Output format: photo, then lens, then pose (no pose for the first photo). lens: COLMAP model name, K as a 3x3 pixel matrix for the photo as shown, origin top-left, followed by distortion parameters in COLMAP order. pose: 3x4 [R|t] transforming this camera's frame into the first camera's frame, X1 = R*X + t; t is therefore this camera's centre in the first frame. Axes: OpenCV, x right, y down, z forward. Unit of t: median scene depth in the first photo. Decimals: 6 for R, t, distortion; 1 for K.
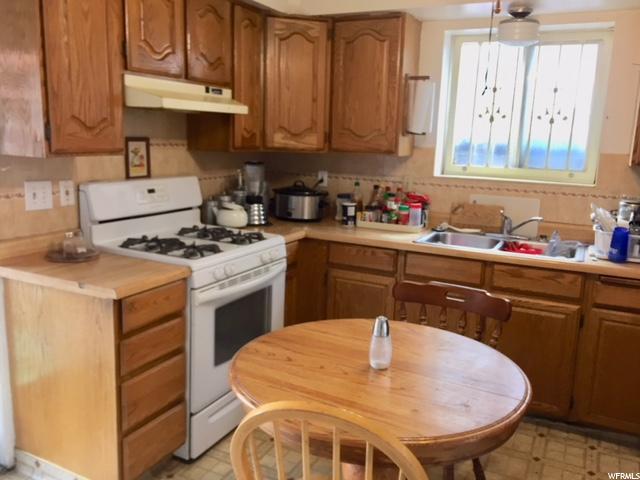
lens RADIAL K [[546.0, 0, 320.4], [0, 546.0, 241.0], [0, 0, 1]] dist [-0.009648, -0.026895]
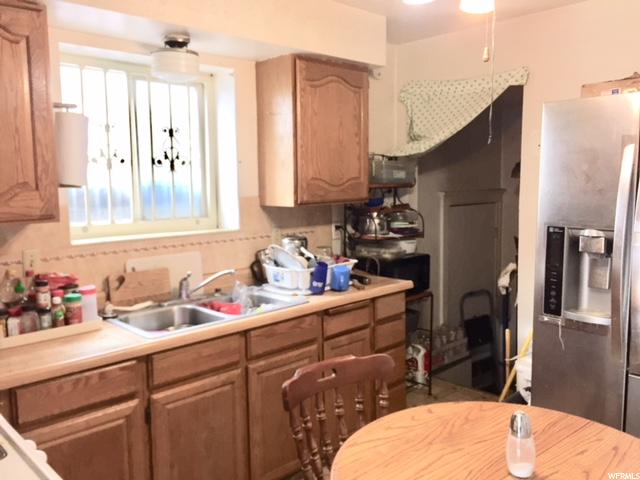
lens RADIAL K [[546.0, 0, 320.1], [0, 546.0, 239.4], [0, 0, 1]] dist [-0.009648, -0.026895]
pose [[0.322716, -0.141223, 0.935901, -0.359087], [0.205502, 0.975673, 0.076363, -0.118639], [-0.923917, 0.167686, 0.343887, 0.480457]]
